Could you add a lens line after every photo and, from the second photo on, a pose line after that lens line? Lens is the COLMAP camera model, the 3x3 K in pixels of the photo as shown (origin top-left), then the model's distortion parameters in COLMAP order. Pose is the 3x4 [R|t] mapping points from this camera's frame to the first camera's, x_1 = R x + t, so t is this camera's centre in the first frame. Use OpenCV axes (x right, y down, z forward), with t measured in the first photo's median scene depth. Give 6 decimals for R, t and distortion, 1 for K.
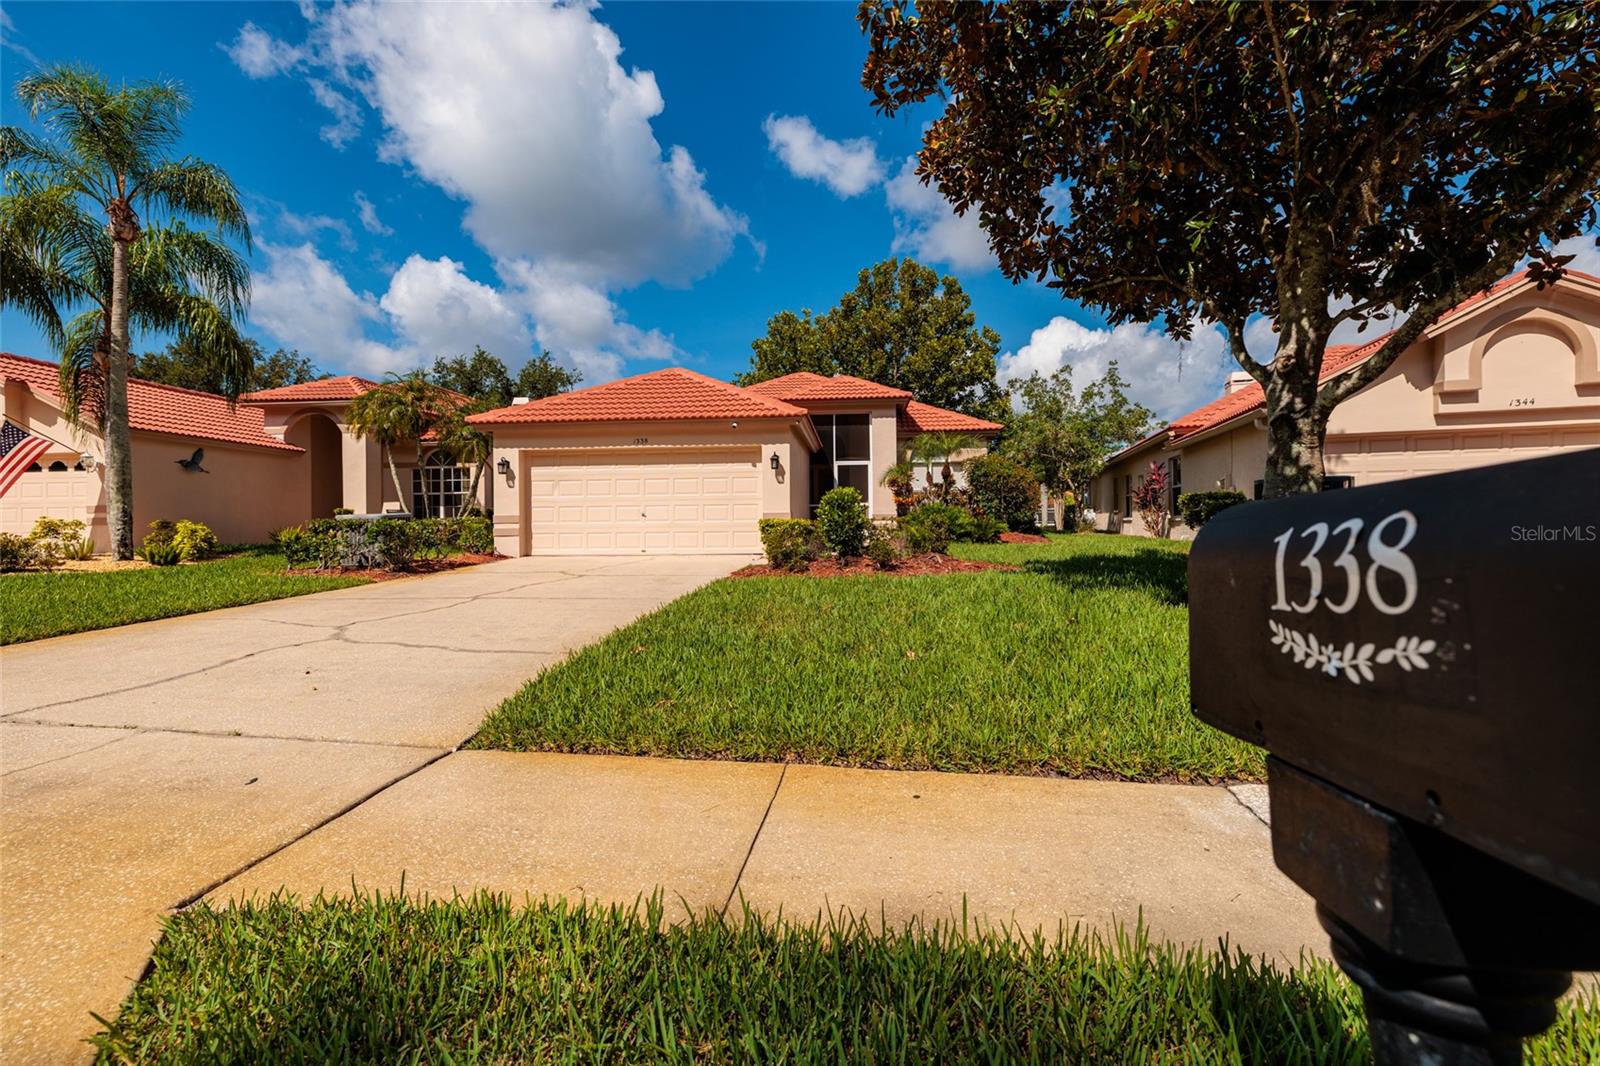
lens RADIAL K [[690.8, 0, 804.3], [0, 690.8, 518.3], [0, 0, 1]] dist [0.009396, -0.000323]
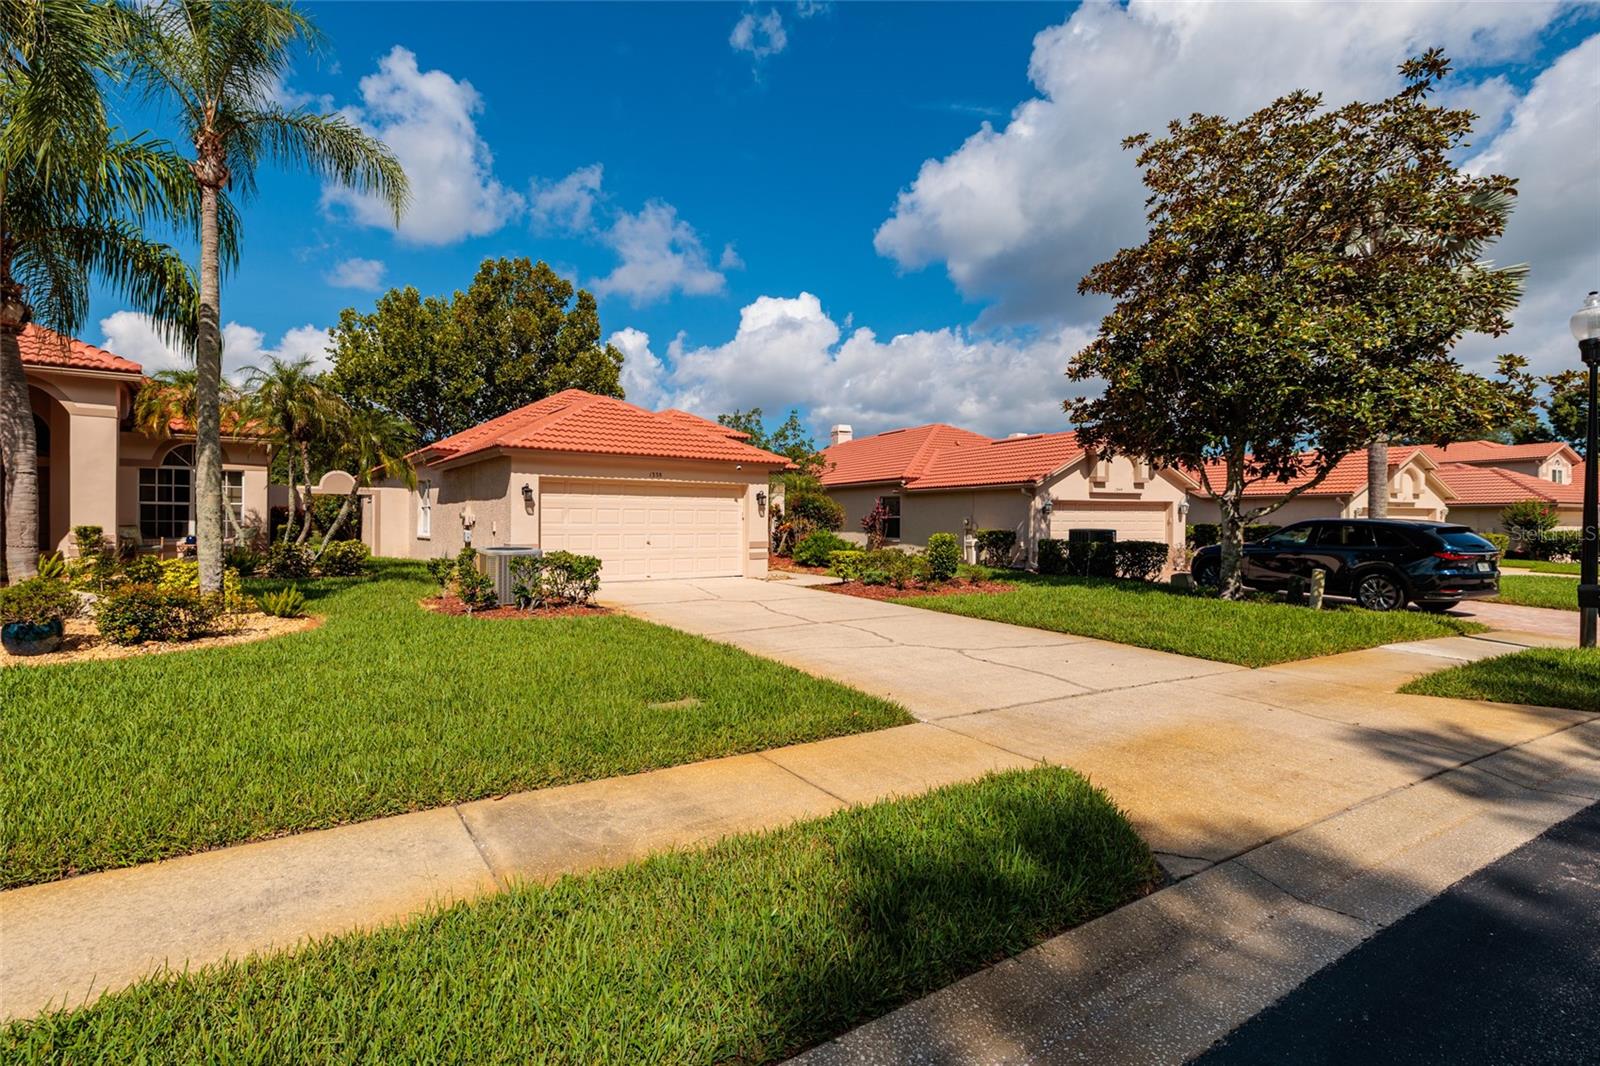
lens RADIAL K [[728.4, 0, 756.3], [0, 728.4, 520.4], [0, 0, 1]] dist [0.004859, -0.000398]
pose [[0.774451, 0.015281, 0.632449, -0.628177], [-0.016751, 0.999853, -0.003646, -0.029264], [-0.632412, -0.007771, 0.774594, 0.015325]]
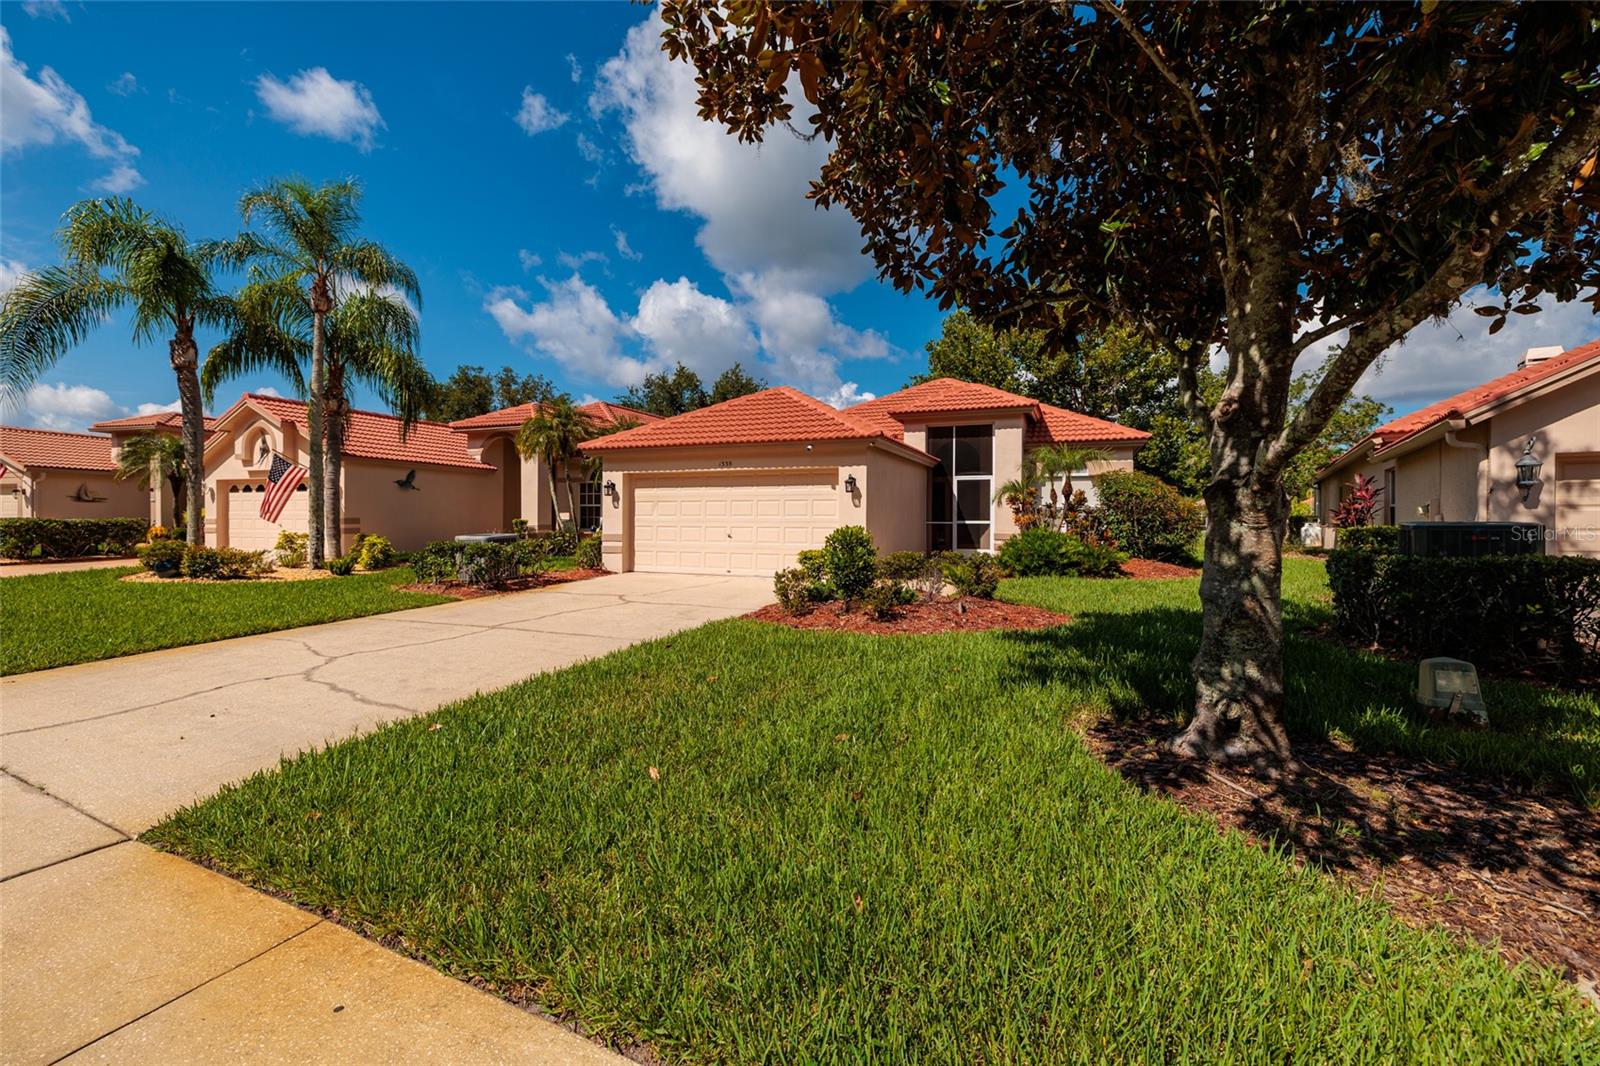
lens RADIAL K [[686.7, 0, 805.9], [0, 686.7, 521.2], [0, 0, 1]] dist [0.005295, 0.000265]
pose [[0.954672, 0.014718, -0.297297, 0.134943], [-0.011982, 0.999867, 0.011024, -0.030233], [0.297419, -0.006962, 0.954722, 0.051558]]
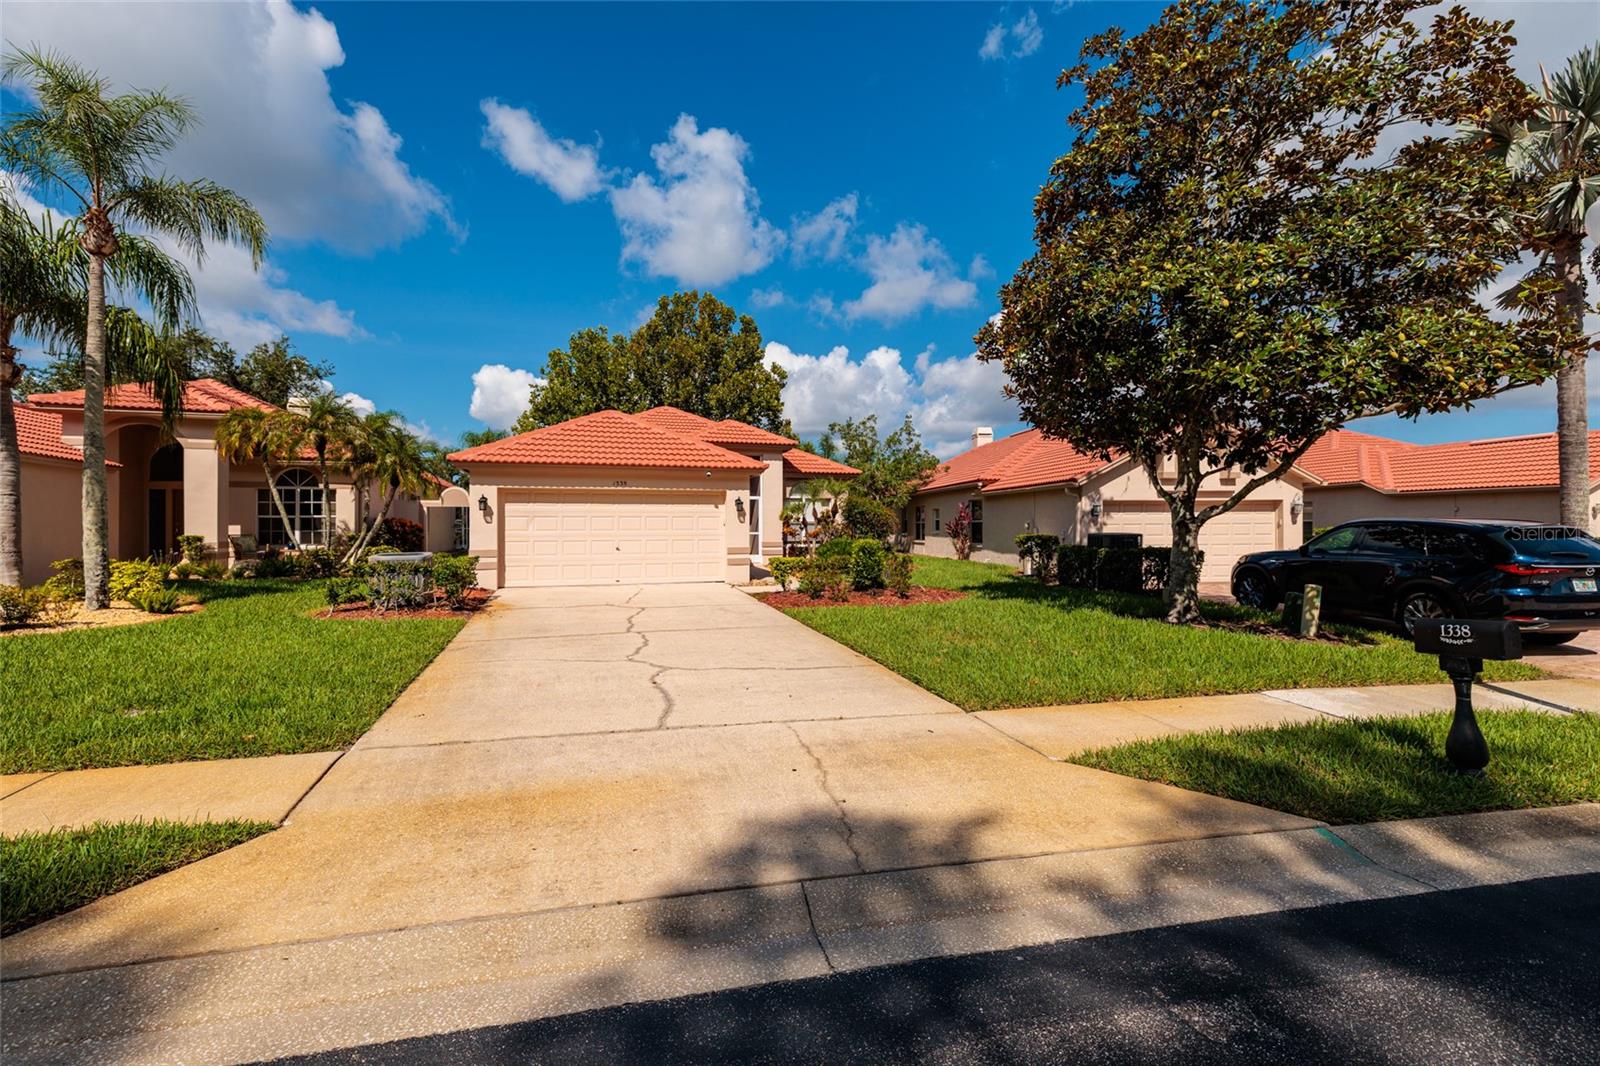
lens RADIAL K [[686.7, 0, 805.9], [0, 686.7, 521.2], [0, 0, 1]] dist [0.005295, 0.000265]
pose [[0.921415, 0.011114, 0.388420, -0.295365], [-0.009097, 0.999934, -0.007030, -0.034042], [-0.388473, 0.002944, 0.921456, -0.110498]]
